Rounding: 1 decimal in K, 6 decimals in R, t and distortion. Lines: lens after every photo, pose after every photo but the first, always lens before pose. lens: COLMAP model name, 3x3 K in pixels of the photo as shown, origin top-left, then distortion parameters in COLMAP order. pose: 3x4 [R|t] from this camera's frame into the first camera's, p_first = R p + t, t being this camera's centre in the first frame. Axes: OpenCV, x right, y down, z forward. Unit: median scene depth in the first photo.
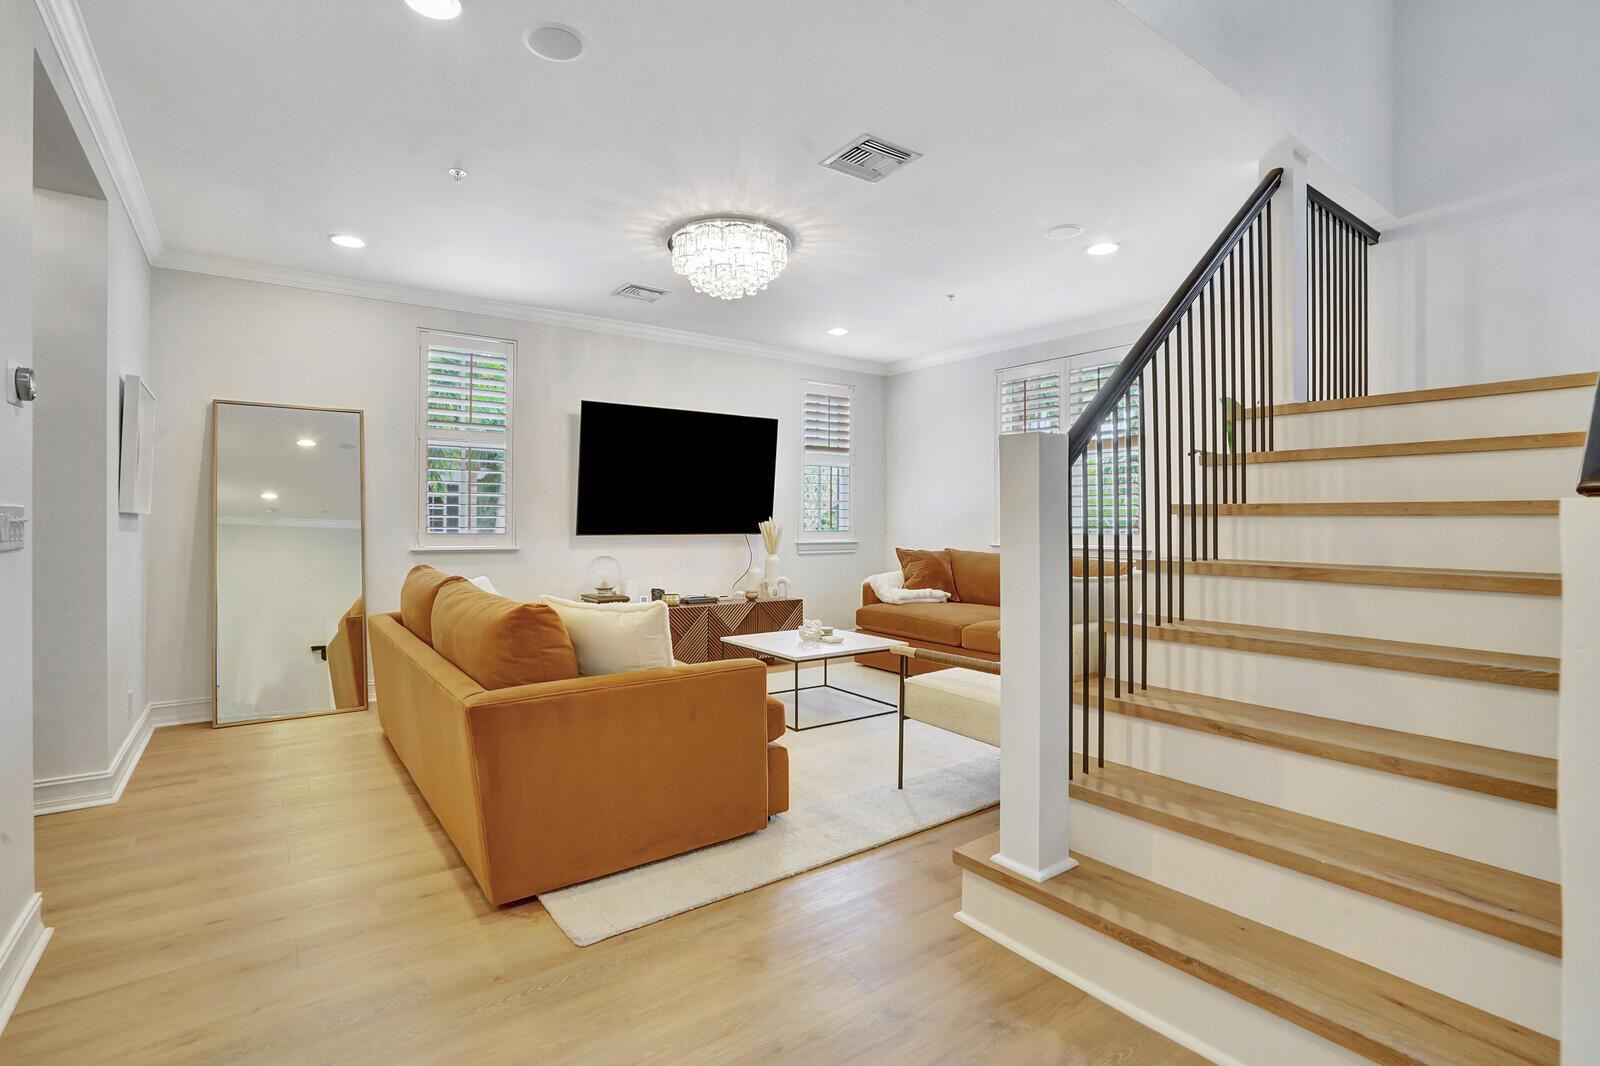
lens RADIAL K [[706.0, 0, 792.1], [0, 706.0, 512.2], [0, 0, 1]] dist [-0.048839, 0.015667]
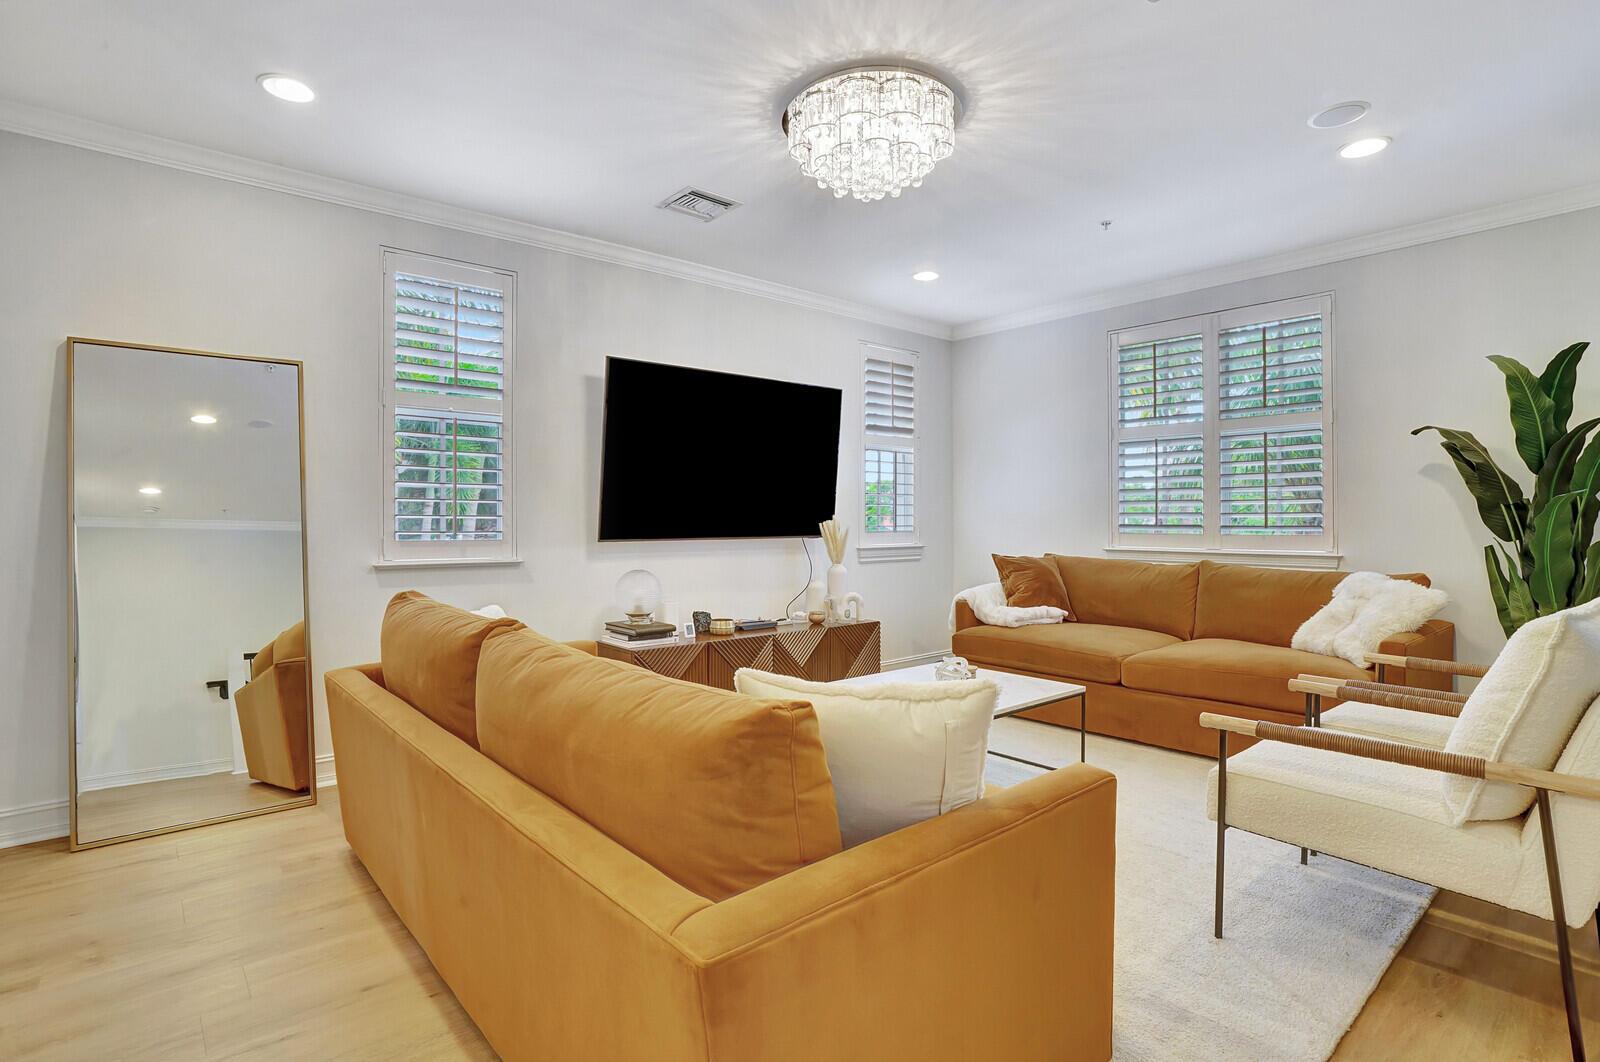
lens RADIAL K [[766.0, 0, 789.3], [0, 766.0, 514.0], [0, 0, 1]] dist [-0.054858, 0.022760]
pose [[0.997778, -0.004248, 0.066497, -0.155942], [0.003860, 0.999975, 0.005953, 0.000145], [-0.066521, -0.005683, 0.997769, 0.189266]]
